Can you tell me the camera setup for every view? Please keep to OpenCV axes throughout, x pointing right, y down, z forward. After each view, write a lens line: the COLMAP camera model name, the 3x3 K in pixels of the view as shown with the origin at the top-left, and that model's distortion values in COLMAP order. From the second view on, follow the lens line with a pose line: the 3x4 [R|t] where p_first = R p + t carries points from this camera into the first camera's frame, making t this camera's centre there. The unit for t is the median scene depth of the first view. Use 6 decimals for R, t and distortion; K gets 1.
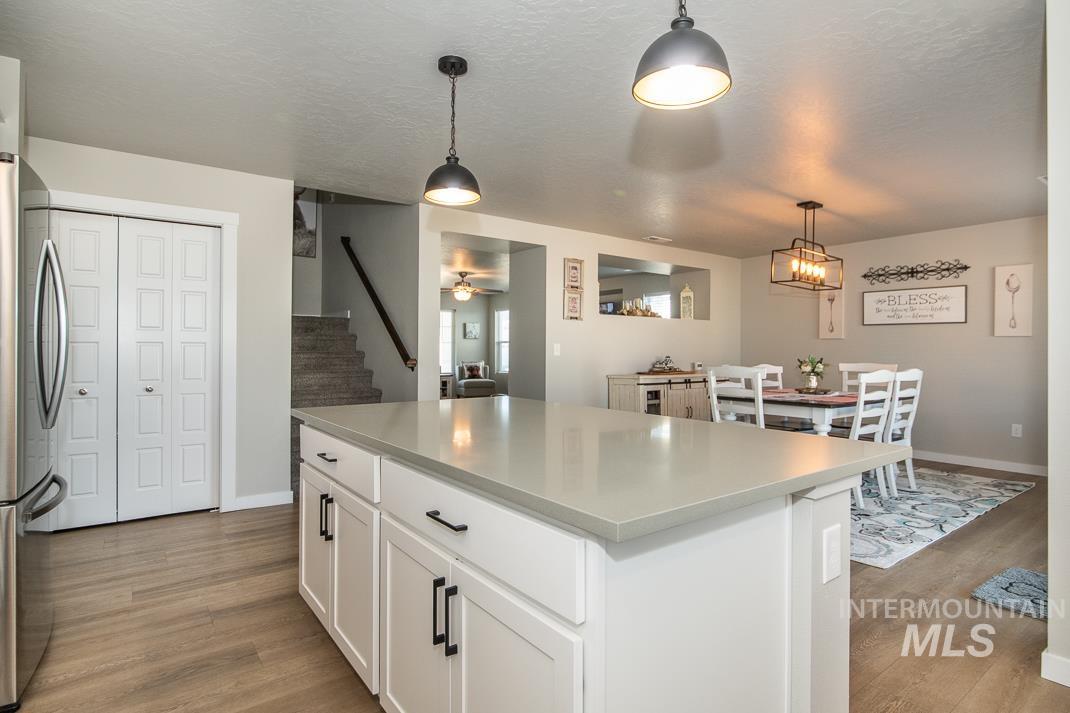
lens RADIAL K [[560.5, 0, 533.1], [0, 560.5, 350.0], [0, 0, 1]] dist [-0.005037, -0.001040]
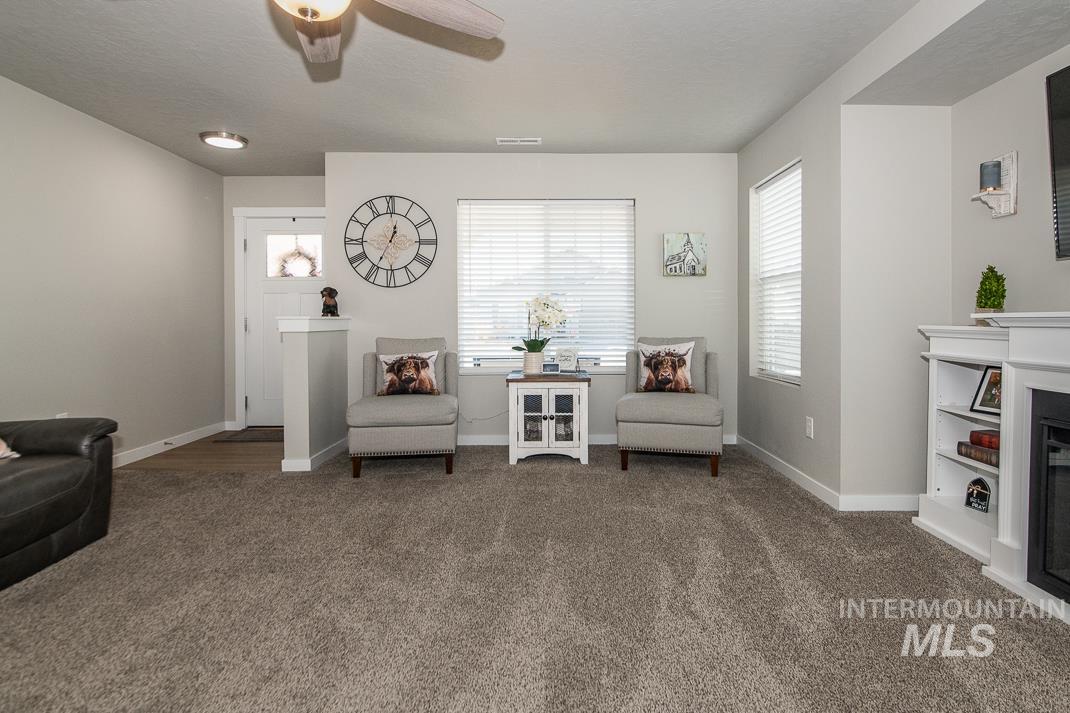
lens RADIAL K [[553.0, 0, 554.1], [0, 553.0, 326.2], [0, 0, 1]] dist [-0.000862, -0.000417]
pose [[0.819047, 0.000622, -0.573726, 0.060203], [0.005919, 0.999937, 0.009534, 0.018386], [0.573695, -0.011205, 0.818992, 1.402578]]
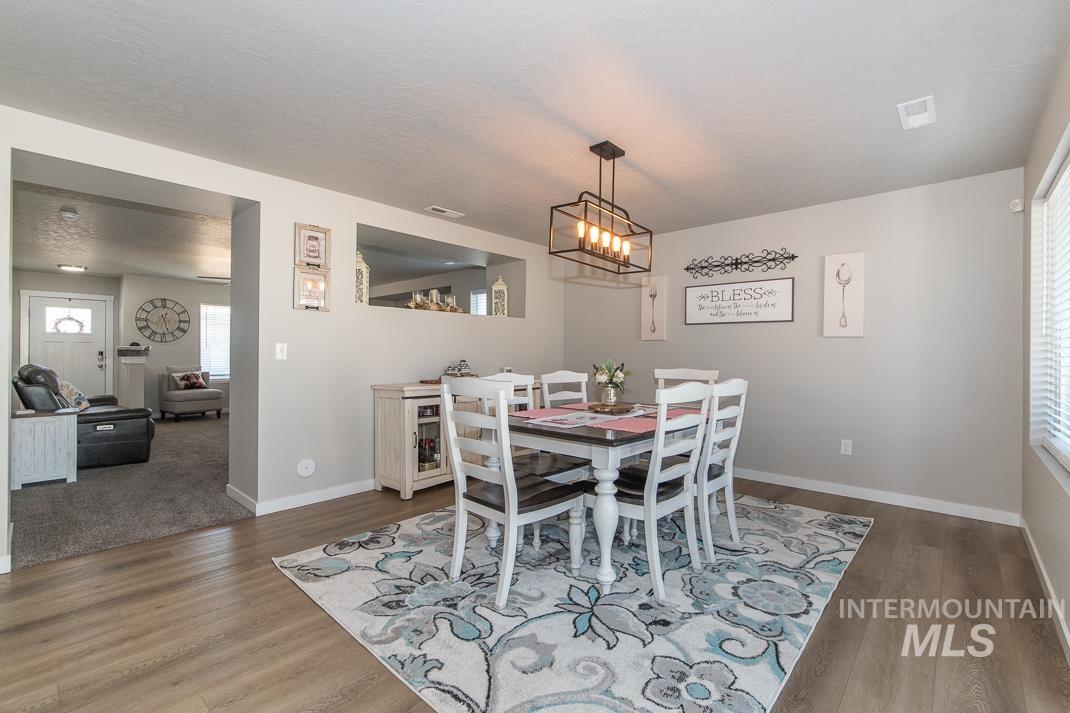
lens RADIAL K [[469.9, 0, 535.0], [0, 469.9, 356.5], [0, 0, 1]] dist [0.000277, -0.000015]
pose [[0.982354, 0.000792, 0.187032, 0.244430], [-0.001979, 0.999979, 0.006162, 0.001677], [-0.187023, -0.006424, 0.982335, 0.355162]]
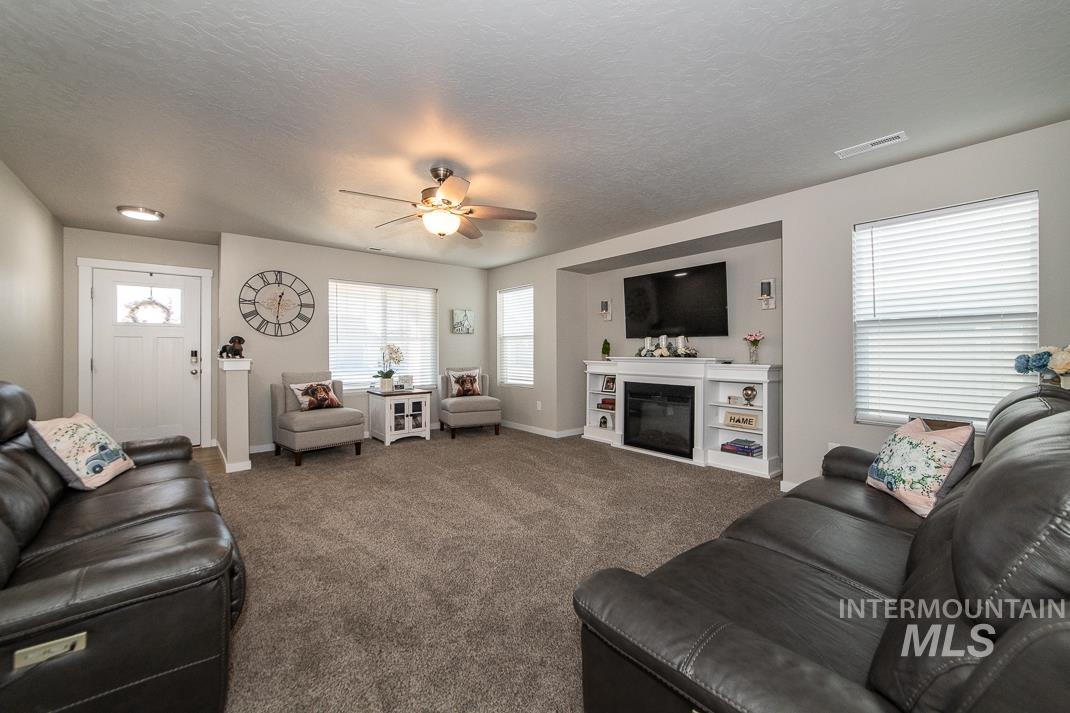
lens RADIAL K [[414.8, 0, 537.5], [0, 414.8, 348.3], [0, 0, 1]] dist [-0.006895, -0.000289]
pose [[0.997446, -0.005926, 0.071173, -0.118845], [0.006287, 0.999968, -0.004847, 0.000961], [-0.071142, 0.005282, 0.997452, 1.066983]]
